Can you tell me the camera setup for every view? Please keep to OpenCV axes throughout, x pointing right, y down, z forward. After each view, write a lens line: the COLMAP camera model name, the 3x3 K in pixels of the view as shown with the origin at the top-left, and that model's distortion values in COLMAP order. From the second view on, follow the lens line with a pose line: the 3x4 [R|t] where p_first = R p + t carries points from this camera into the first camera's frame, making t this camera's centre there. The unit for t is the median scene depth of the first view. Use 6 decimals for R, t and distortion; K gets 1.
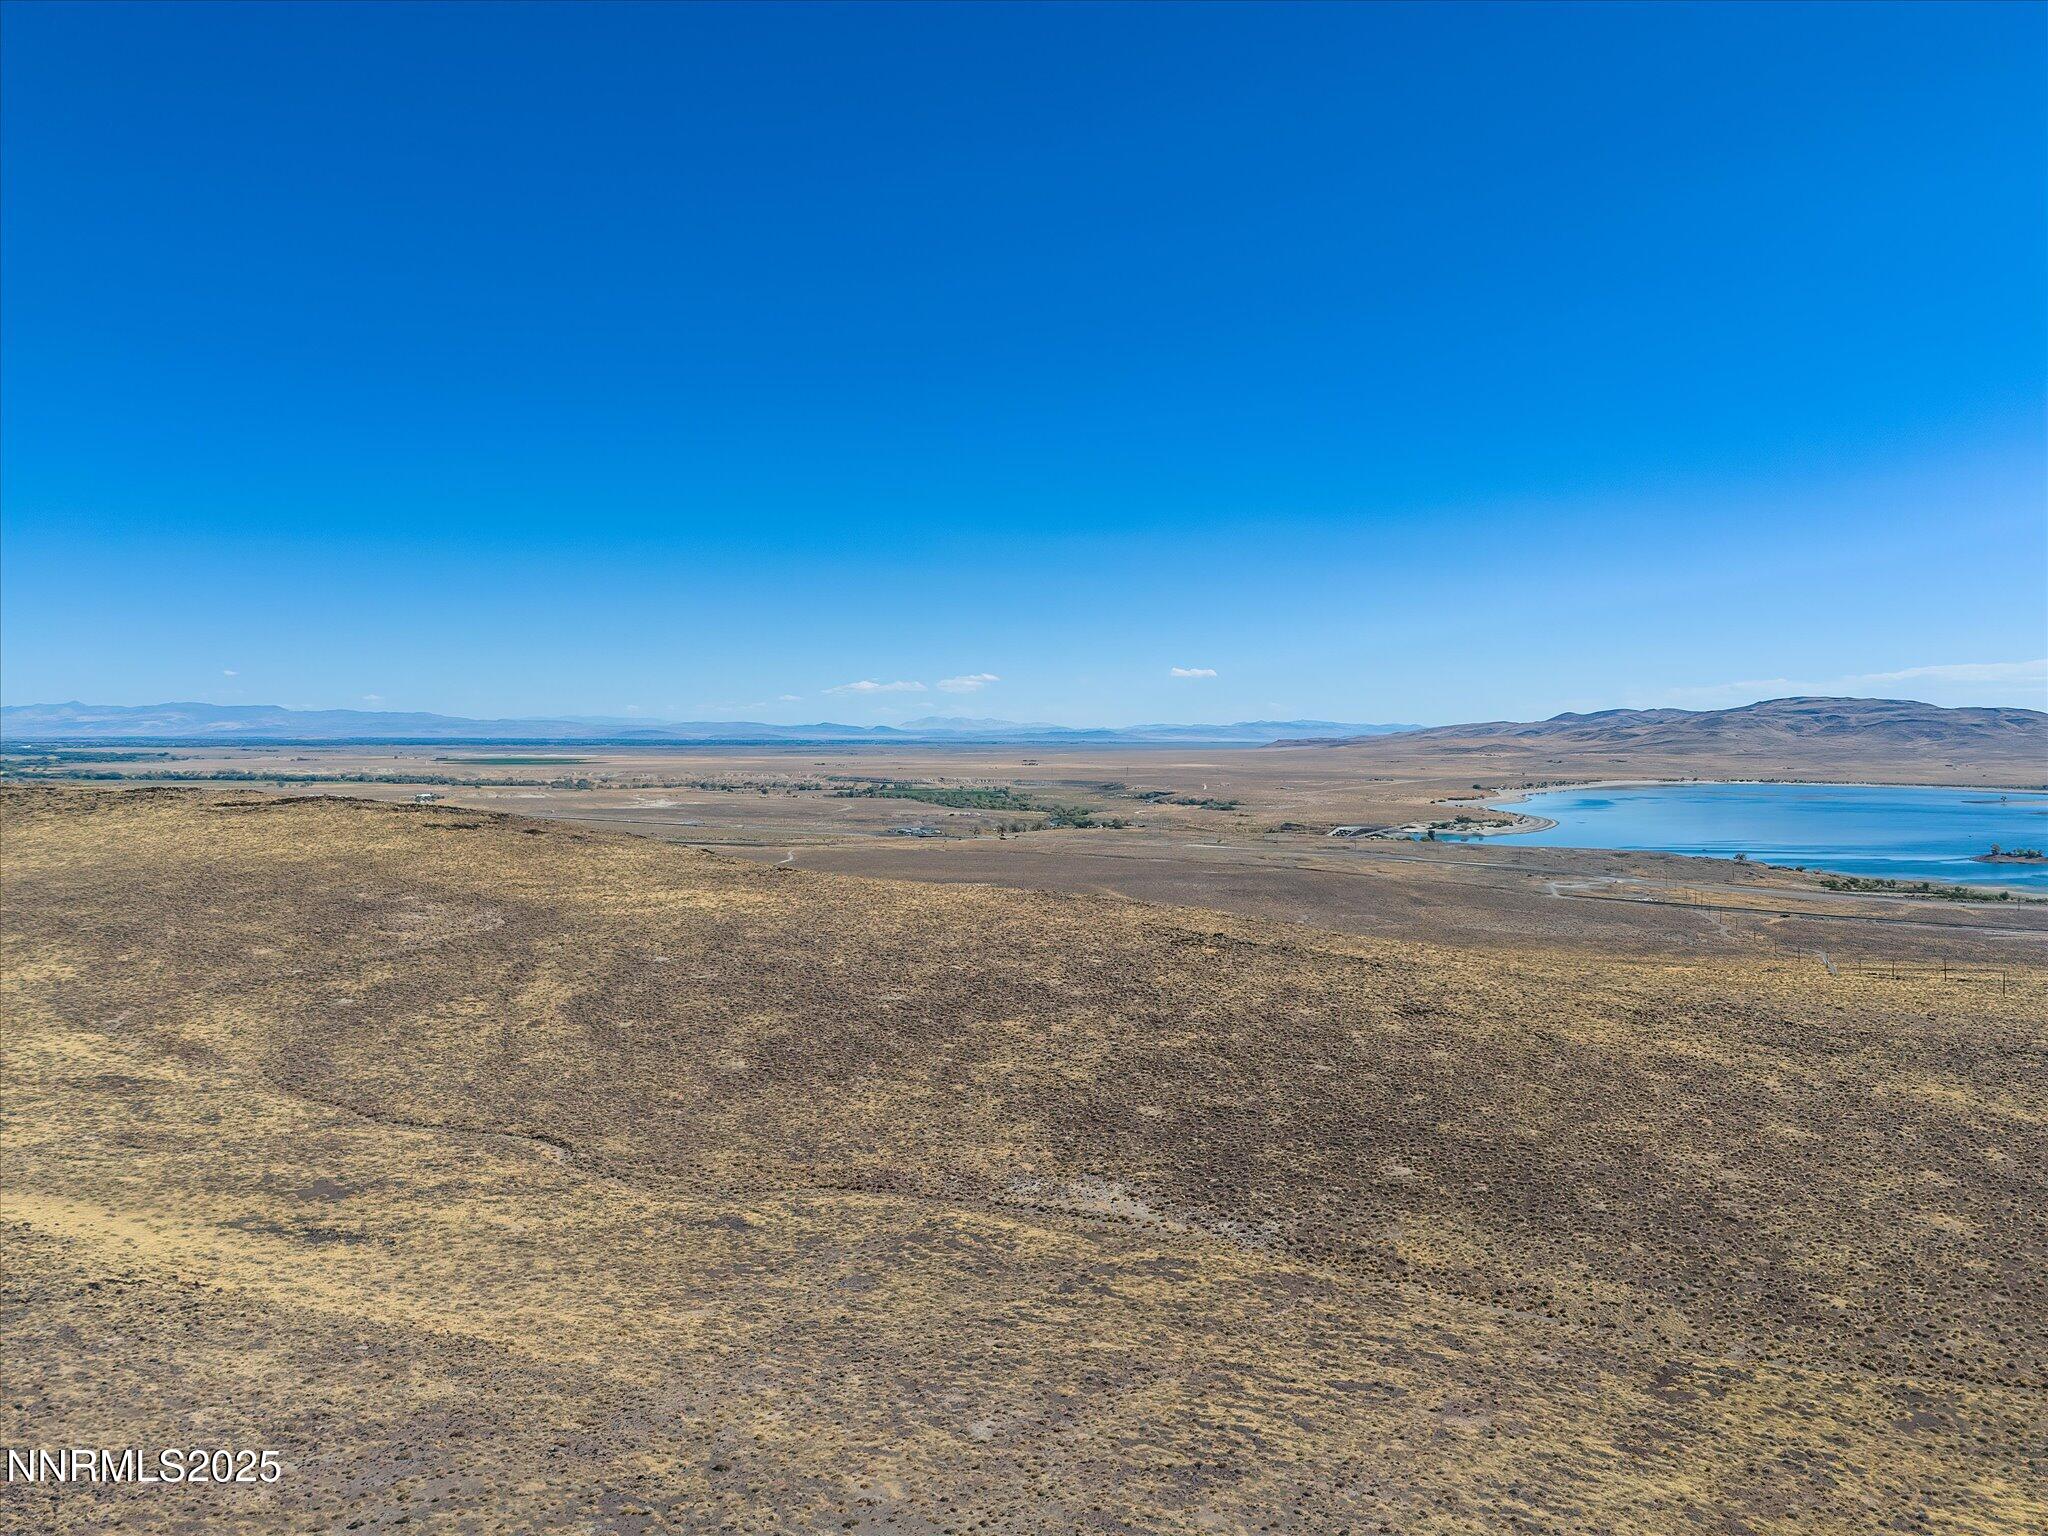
lens RADIAL K [[1510.4, 0, 1027.9], [0, 1510.4, 828.6], [0, 0, 1]] dist [0.035737, -0.008363]
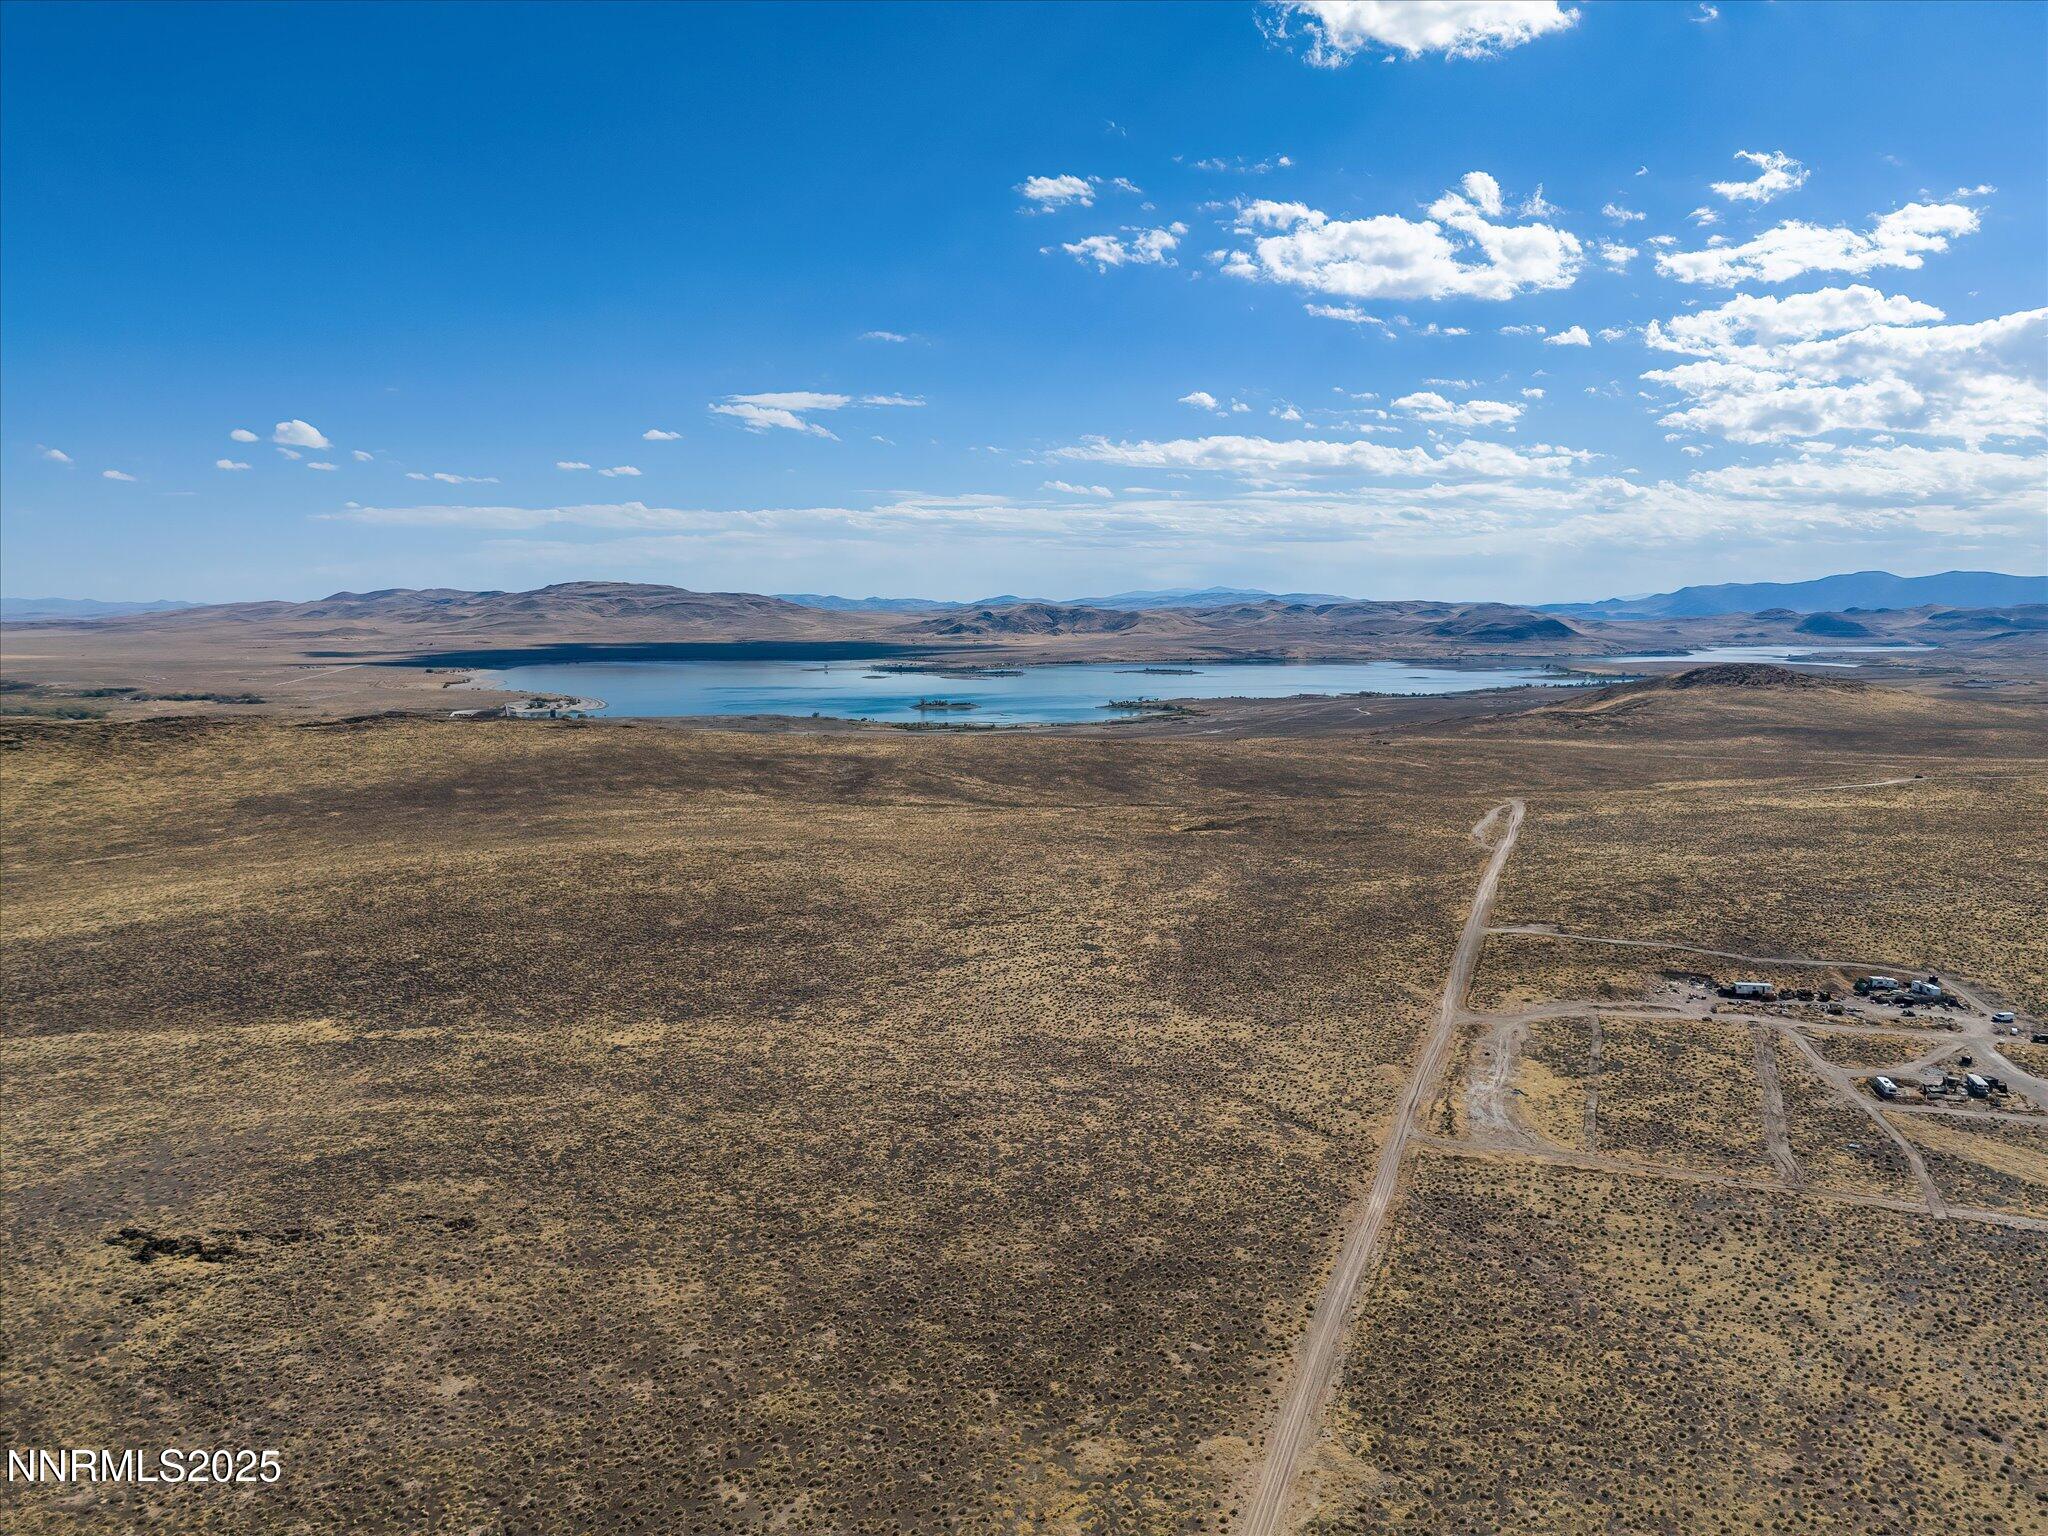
lens RADIAL K [[1512.7, 0, 1029.2], [0, 1512.7, 793.2], [0, 0, 1]] dist [0.070769, -0.068828]
pose [[0.689392, -0.095310, 0.718091, -0.166729], [0.053260, 0.995292, 0.080971, -0.005005], [-0.722428, -0.017576, 0.691223, -0.059745]]
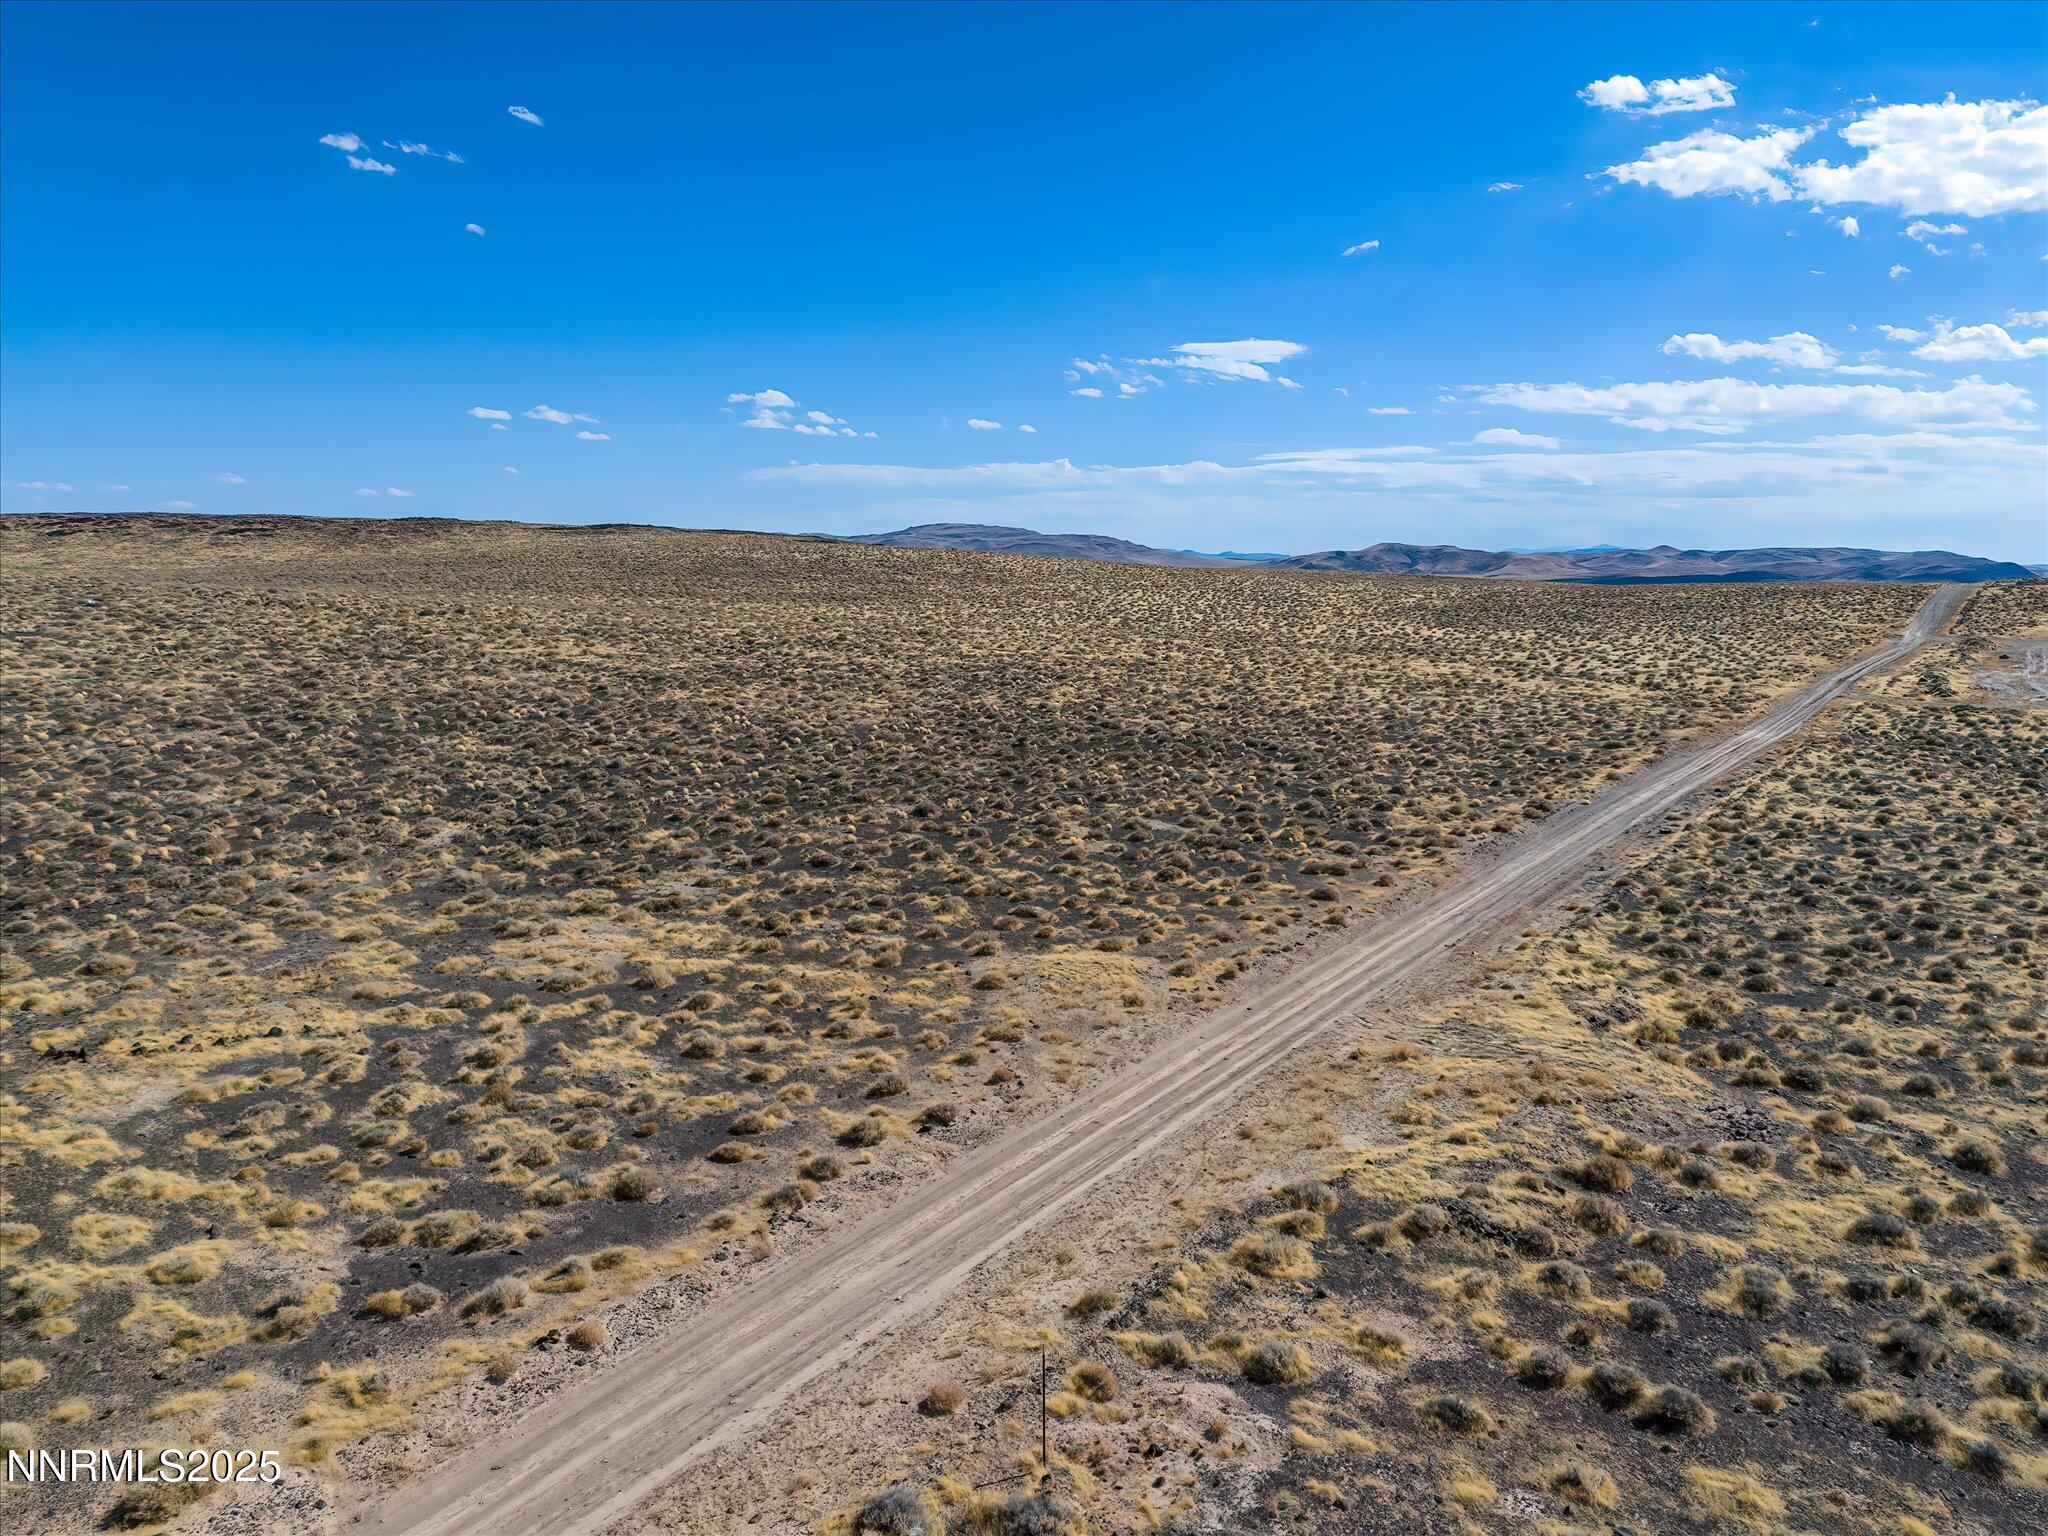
lens RADIAL K [[1510.4, 0, 1027.9], [0, 1510.4, 828.6], [0, 0, 1]] dist [0.035737, -0.008363]
pose [[0.838503, -0.089882, 0.537433, -0.140482], [0.029335, 0.992317, 0.120190, 0.014273], [-0.544107, -0.085014, 0.834698, -0.043562]]
